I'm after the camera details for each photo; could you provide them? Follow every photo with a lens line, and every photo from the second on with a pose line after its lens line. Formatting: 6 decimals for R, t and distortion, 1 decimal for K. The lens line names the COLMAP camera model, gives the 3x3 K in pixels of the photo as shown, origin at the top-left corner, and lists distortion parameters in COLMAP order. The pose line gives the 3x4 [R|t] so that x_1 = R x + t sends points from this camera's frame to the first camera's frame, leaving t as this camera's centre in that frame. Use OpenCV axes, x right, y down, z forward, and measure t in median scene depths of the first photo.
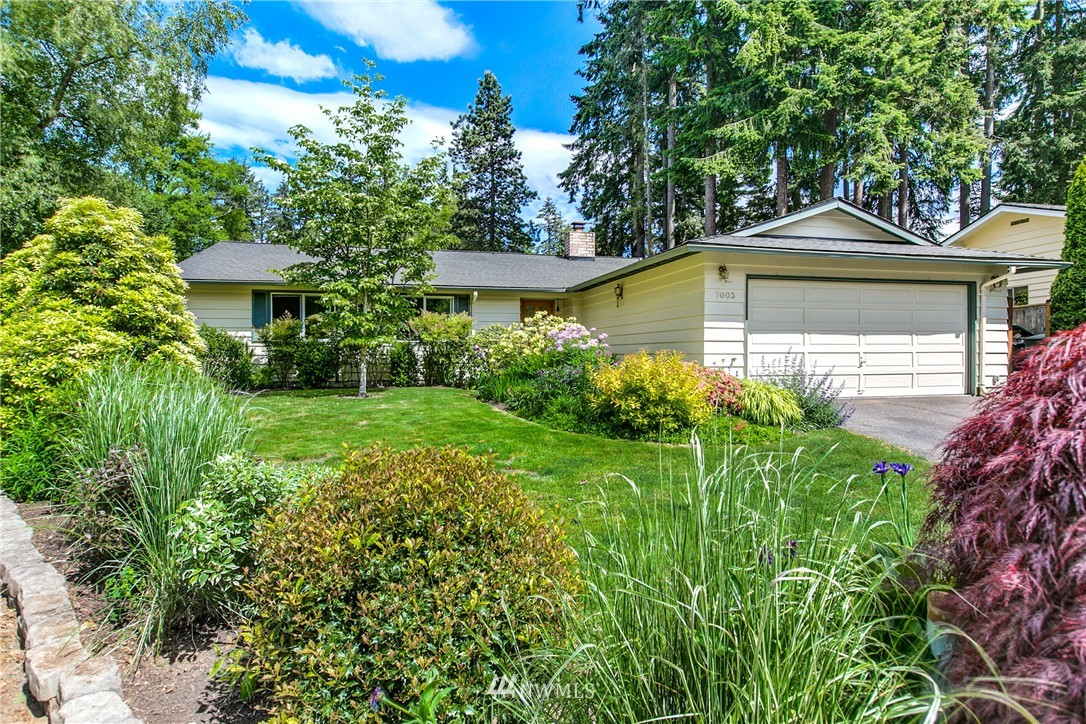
lens RADIAL K [[481.0, 0, 542.1], [0, 481.0, 356.1], [0, 0, 1]] dist [0.001105, 0.000146]
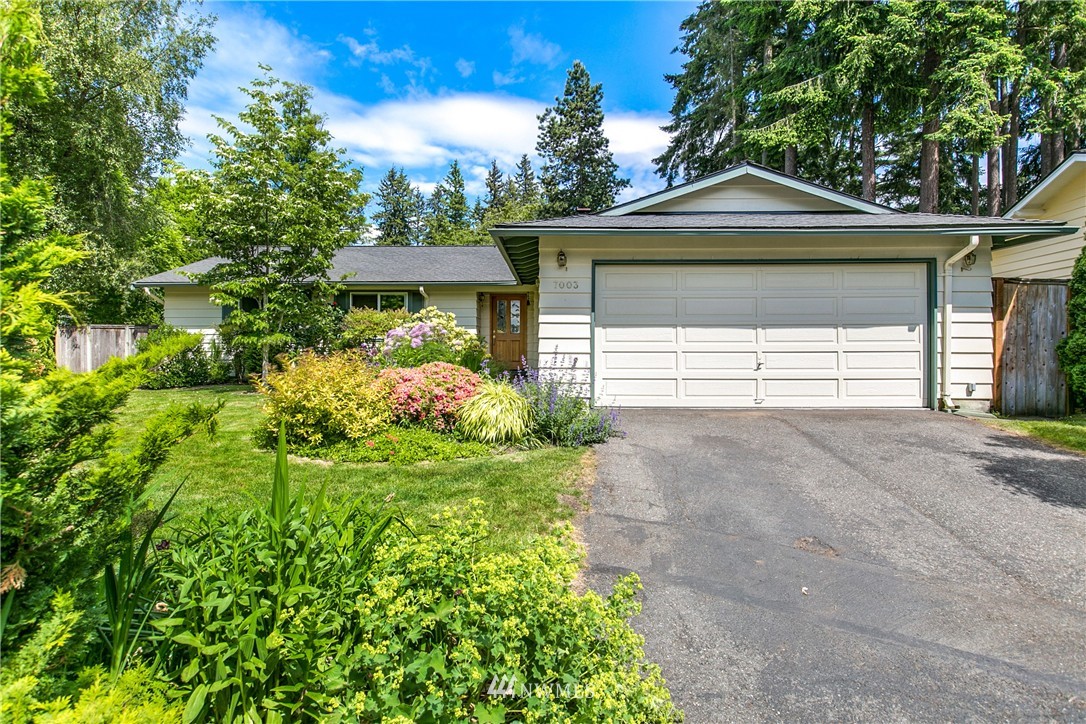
lens RADIAL K [[498.0, 0, 542.8], [0, 498.0, 343.6], [0, 0, 1]] dist [-0.003410, -0.001314]
pose [[0.974993, 0.000292, -0.222233, 0.173594], [-0.004092, 0.999853, -0.016637, -0.001885], [0.222196, 0.017131, 0.974852, 0.039317]]
